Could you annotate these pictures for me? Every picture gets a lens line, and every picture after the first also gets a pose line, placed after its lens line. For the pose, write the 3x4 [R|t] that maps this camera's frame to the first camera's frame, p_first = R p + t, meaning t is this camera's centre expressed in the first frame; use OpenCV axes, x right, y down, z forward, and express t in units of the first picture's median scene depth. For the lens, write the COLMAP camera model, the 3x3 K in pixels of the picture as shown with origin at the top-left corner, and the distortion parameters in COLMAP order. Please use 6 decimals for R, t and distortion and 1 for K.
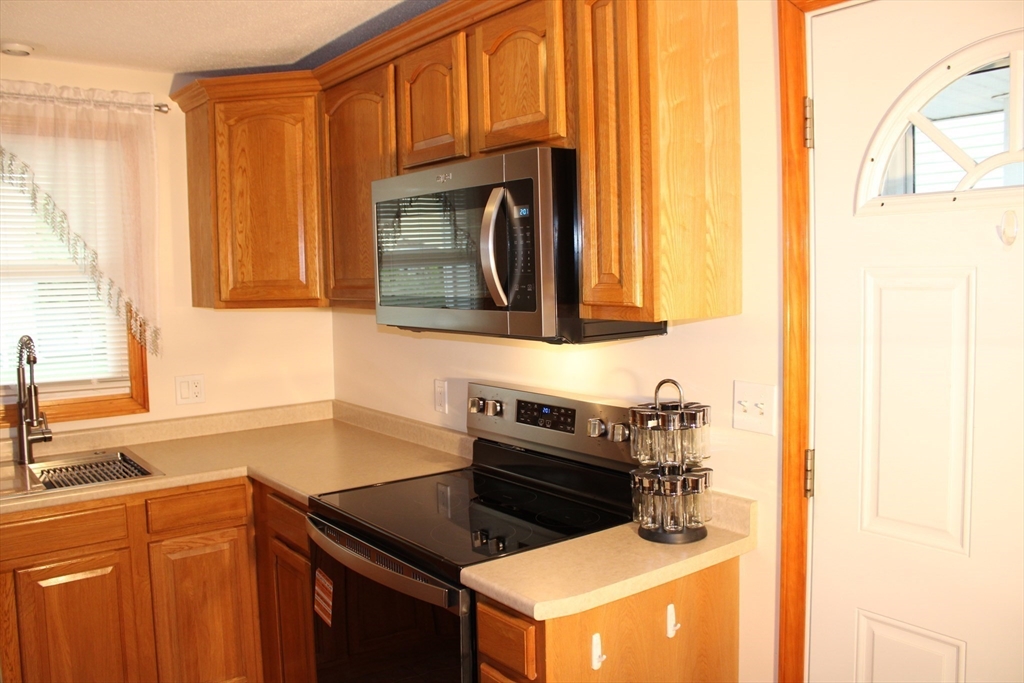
lens RADIAL K [[838.6, 0, 512.0], [0, 838.6, 341.5], [0, 0, 1]] dist [-0.174185, 0.163037]
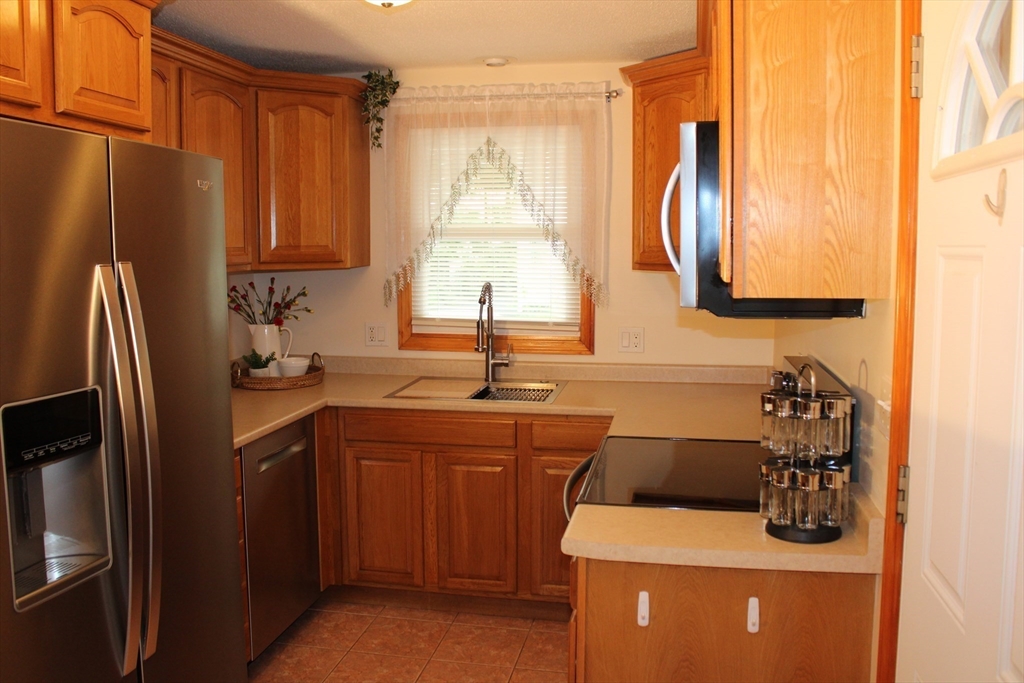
lens RADIAL K [[838.6, 0, 512.0], [0, 838.6, 341.5], [0, 0, 1]] dist [-0.174185, 0.163037]
pose [[0.692716, 0.102984, -0.713820, 0.379074], [-0.072174, 0.994683, 0.073464, -0.014051], [0.717590, 0.000630, 0.696465, 0.083837]]
